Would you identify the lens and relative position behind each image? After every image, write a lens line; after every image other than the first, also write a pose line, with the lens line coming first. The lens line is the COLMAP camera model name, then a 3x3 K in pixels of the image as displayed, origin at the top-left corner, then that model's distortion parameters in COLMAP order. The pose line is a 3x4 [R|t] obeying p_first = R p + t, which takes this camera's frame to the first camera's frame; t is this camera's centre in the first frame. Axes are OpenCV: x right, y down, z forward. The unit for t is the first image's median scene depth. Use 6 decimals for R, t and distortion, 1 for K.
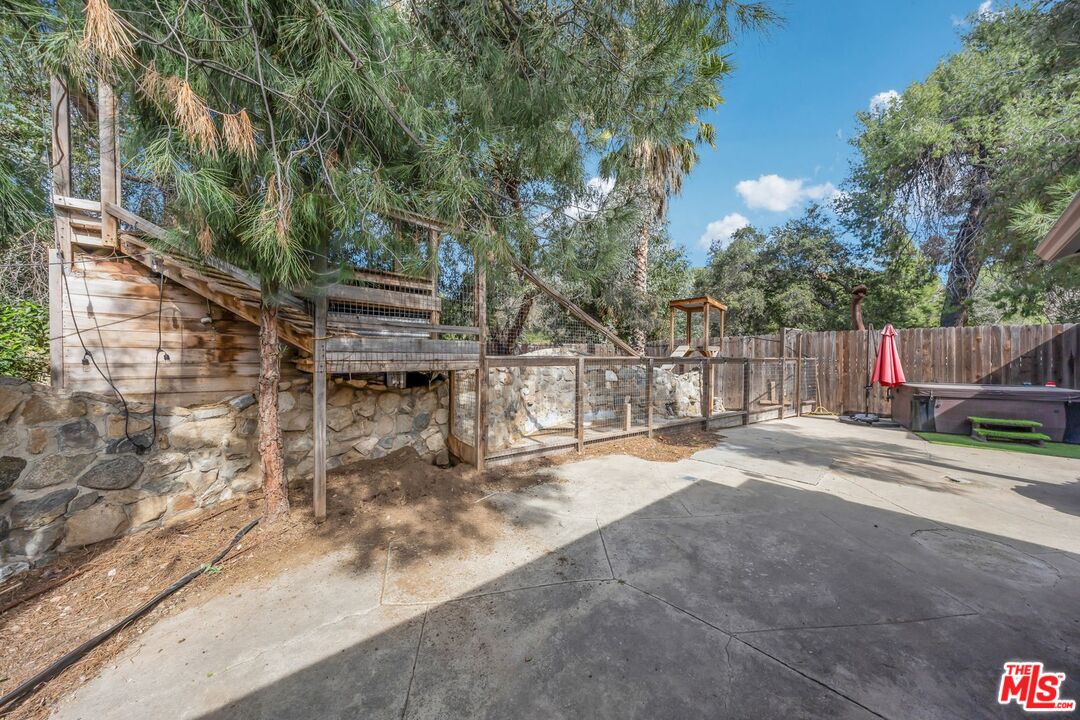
lens RADIAL K [[355.1, 0, 537.5], [0, 355.1, 358.1], [0, 0, 1]] dist [-0.000533, -0.000064]
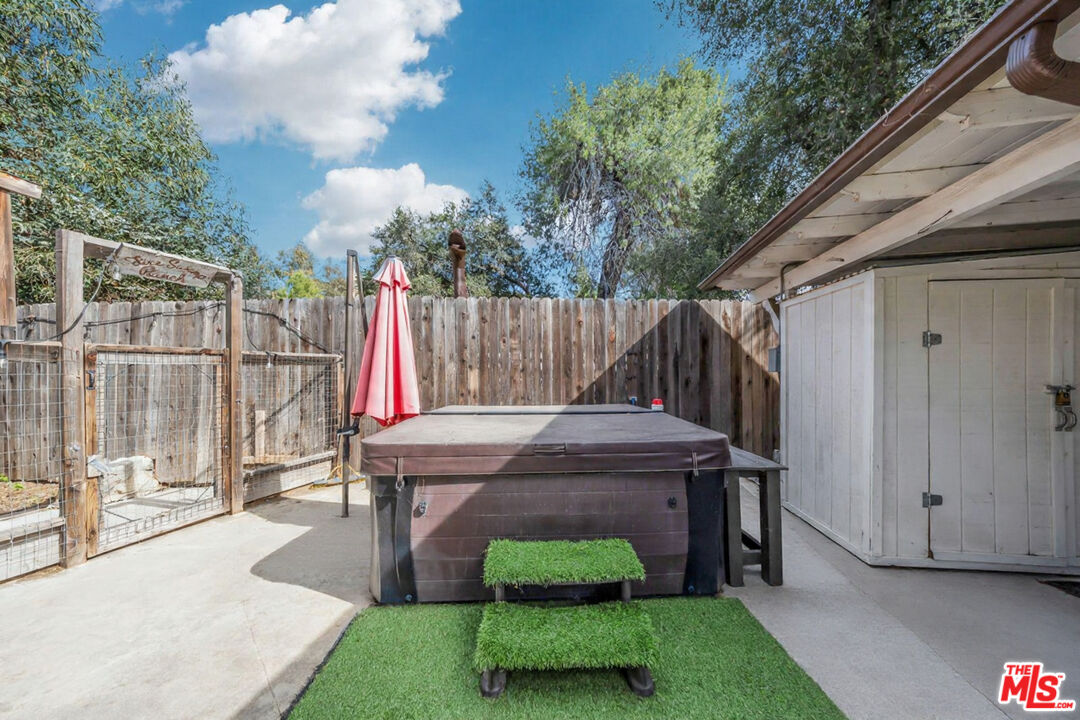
lens RADIAL K [[350.9, 0, 537.1], [0, 350.9, 367.1], [0, 0, 1]] dist [0.000188, 0.000000]
pose [[0.798683, 0.000318, 0.601753, 0.964699], [0.000006, 1.000000, -0.000537, 0.021628], [-0.601753, 0.000433, 0.798682, 0.672680]]
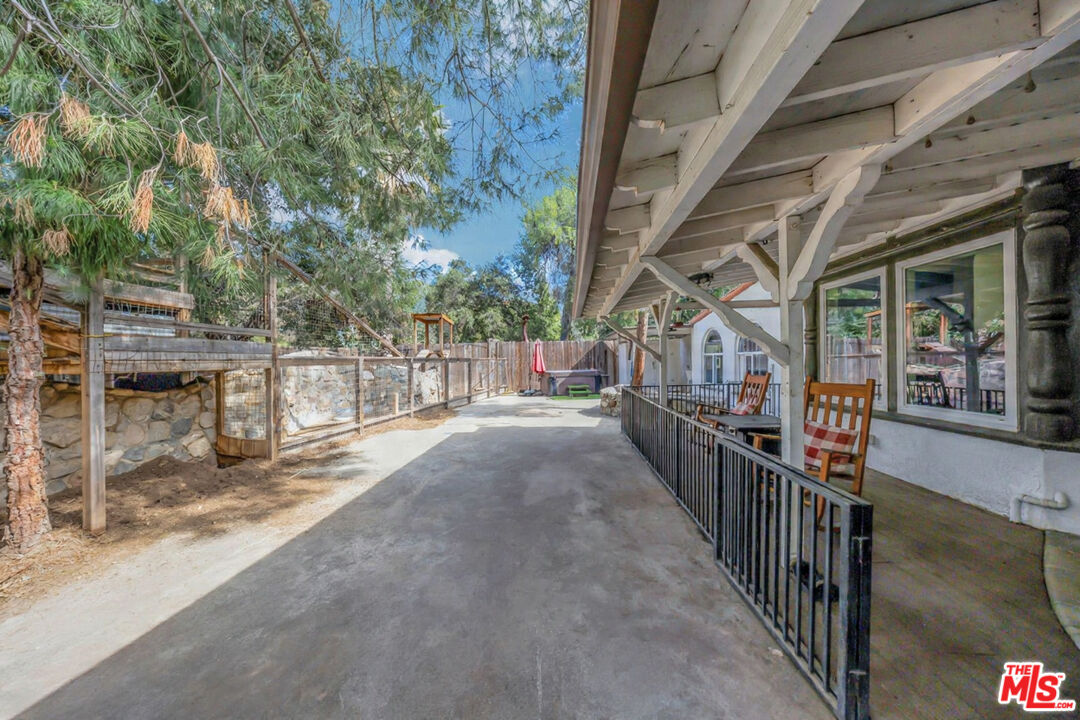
lens RADIAL K [[324.1, 0, 541.2], [0, 324.1, 353.5], [0, 0, 1]] dist [0.000093, -0.000009]
pose [[0.707859, -0.002648, 0.706349, -0.159137], [0.022366, 0.999576, -0.018667, 0.013156], [-0.706000, 0.029012, 0.707617, -0.171656]]
